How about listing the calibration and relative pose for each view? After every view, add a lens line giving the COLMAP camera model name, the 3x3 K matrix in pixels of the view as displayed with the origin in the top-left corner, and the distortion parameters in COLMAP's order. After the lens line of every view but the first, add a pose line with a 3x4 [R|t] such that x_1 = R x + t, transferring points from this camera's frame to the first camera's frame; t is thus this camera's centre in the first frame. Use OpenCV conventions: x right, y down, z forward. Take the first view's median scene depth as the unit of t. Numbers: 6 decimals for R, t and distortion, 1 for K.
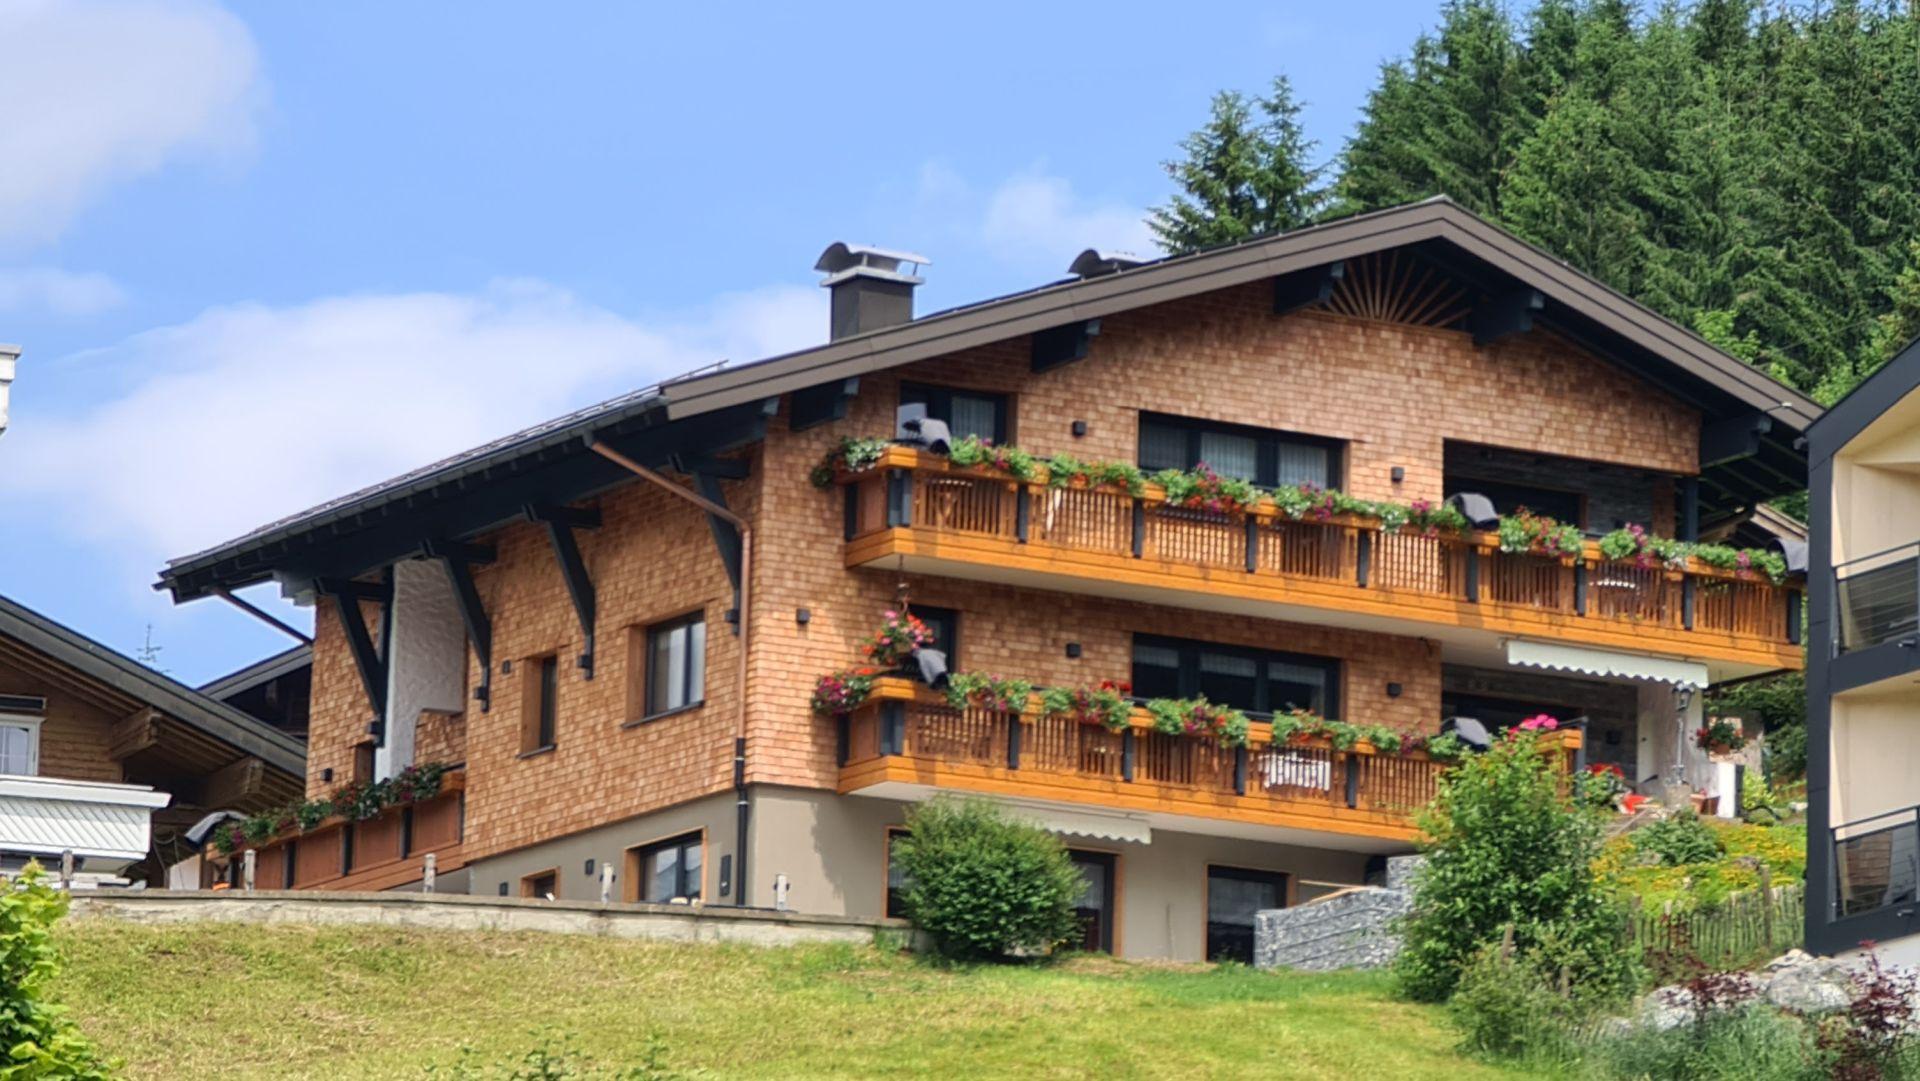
lens RADIAL K [[5785.2, 0, 960.0], [0, 5785.2, 540.6], [0, 0, 1]] dist [-0.082722, 0.000000]
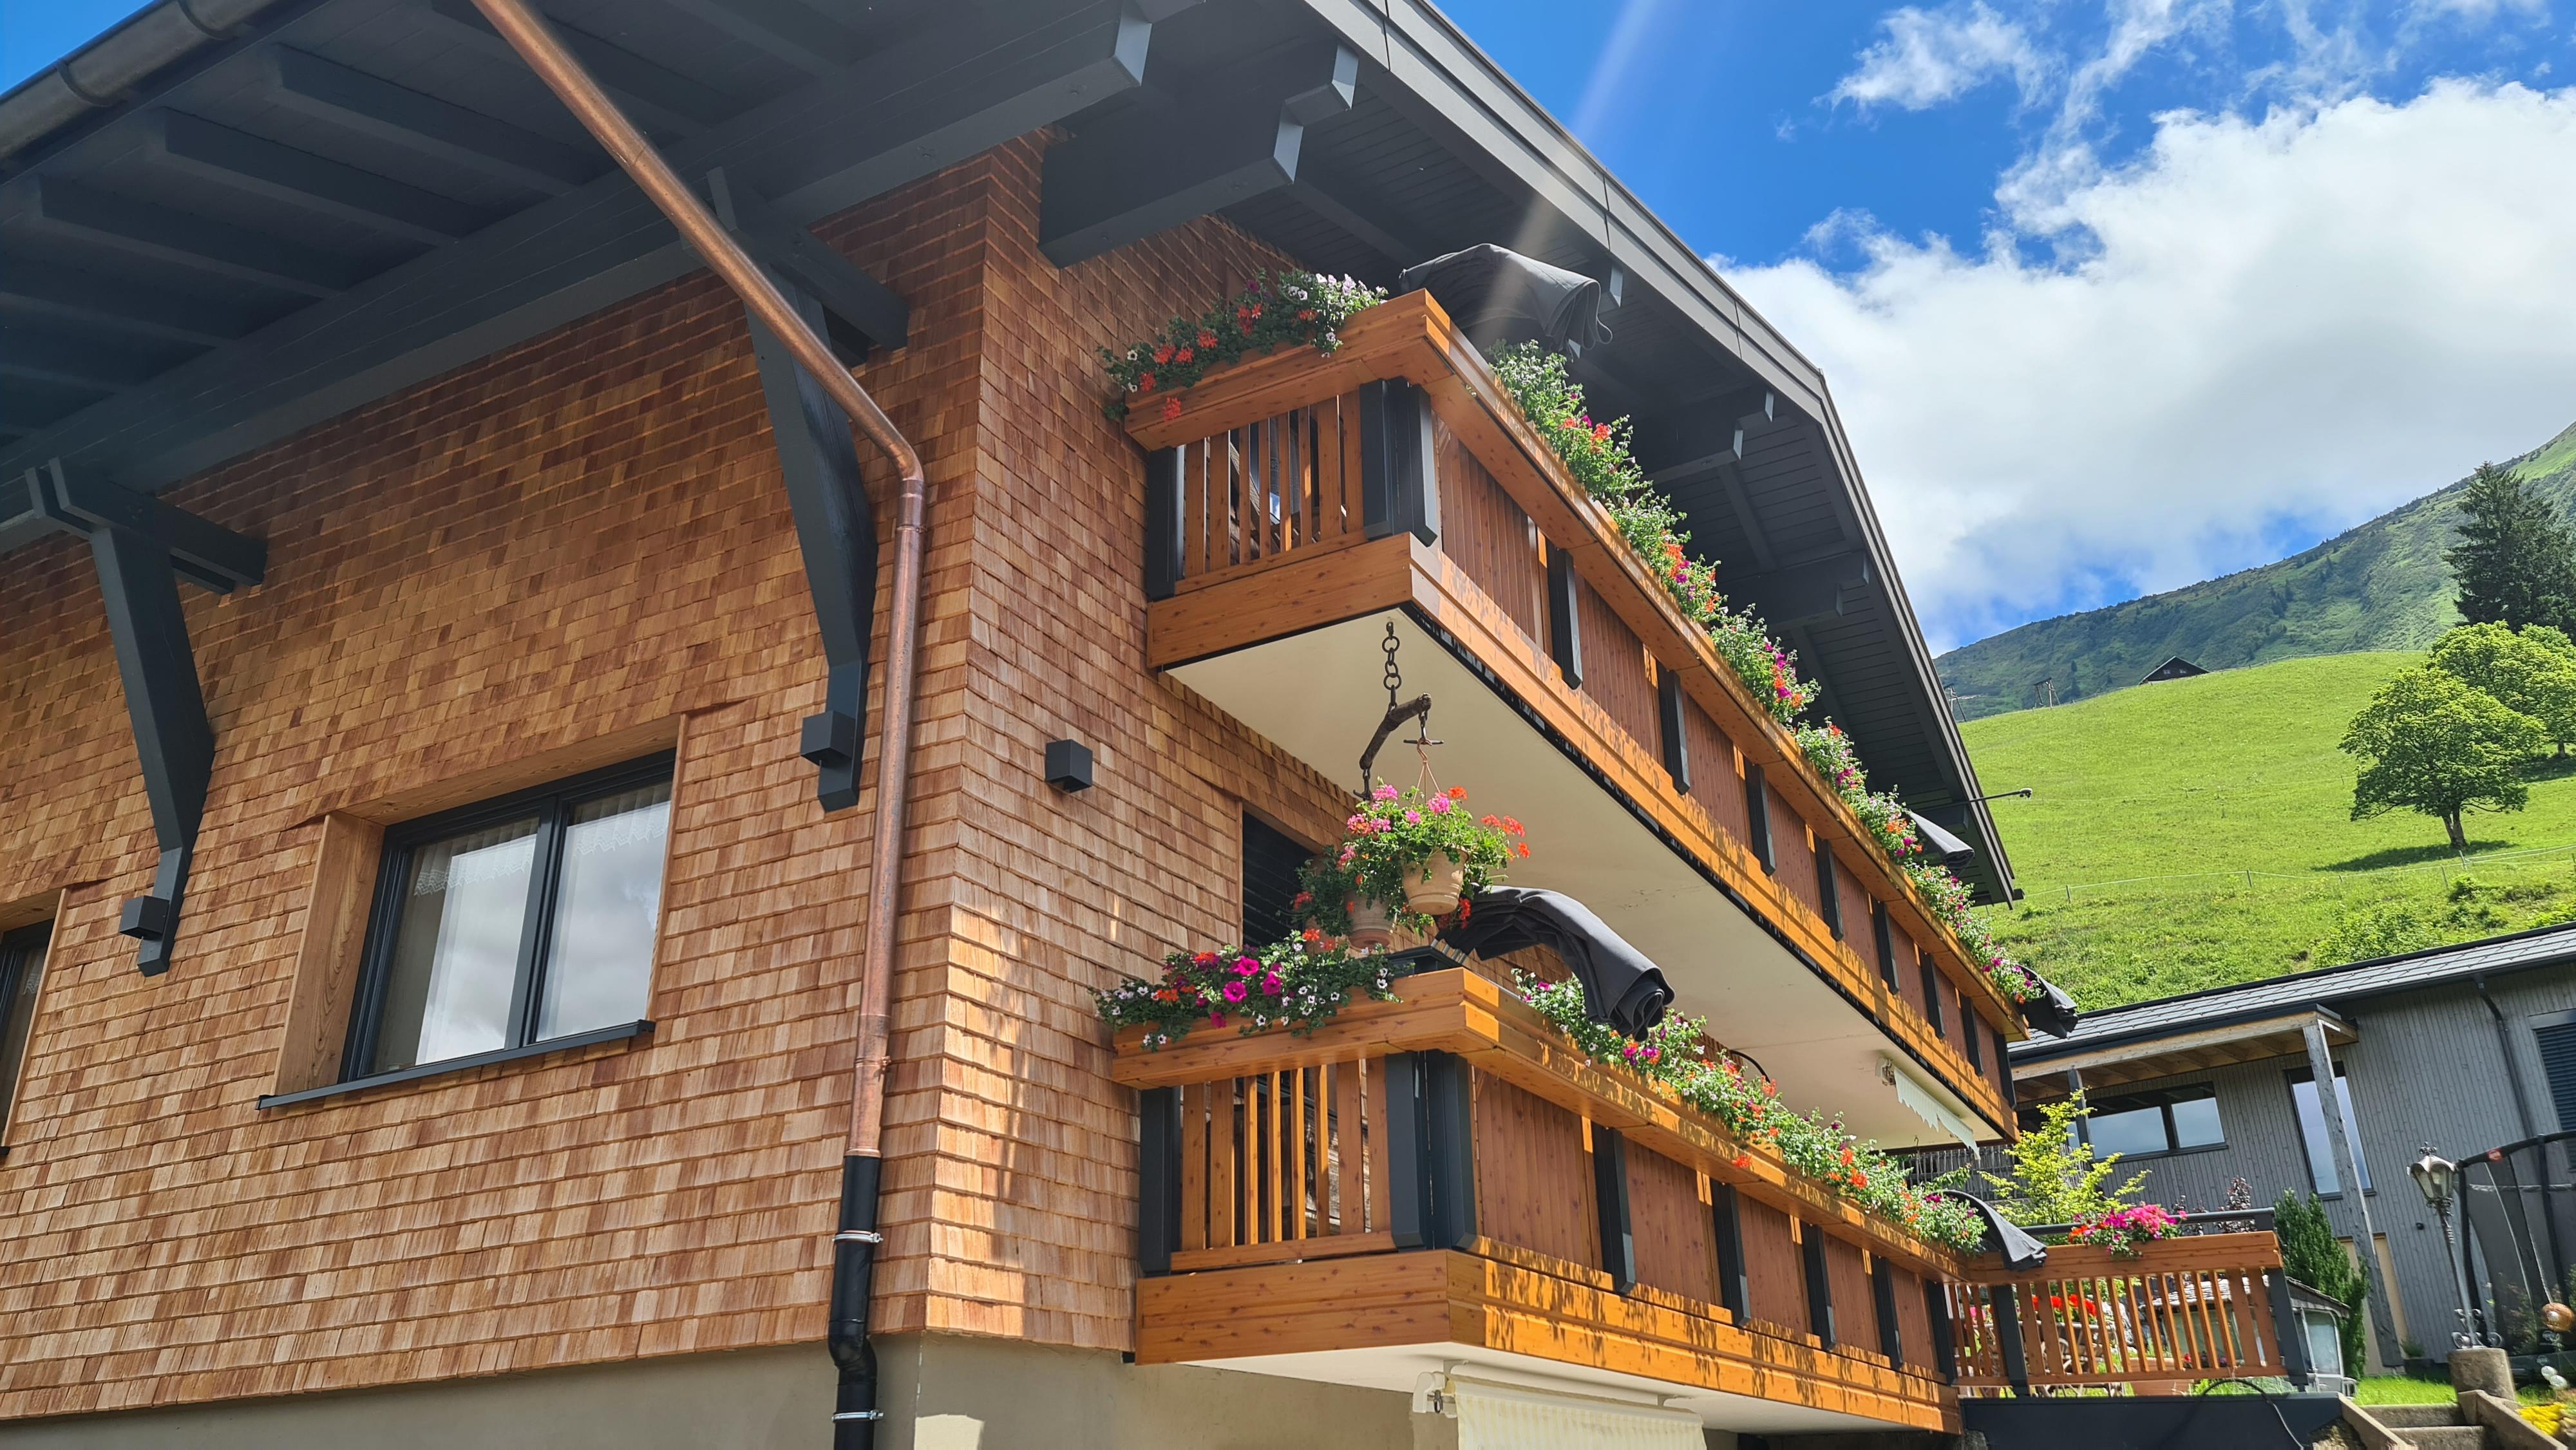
lens RADIAL K [[1863.8, 0, 1300.3], [0, 1863.8, 729.1], [0, 0, 1]] dist [-0.008609, -0.017515]
pose [[0.846999, 0.172822, 0.502719, -0.065345], [-0.059764, 0.970641, -0.232990, 0.032563], [-0.528225, 0.167298, 0.832460, 0.878485]]
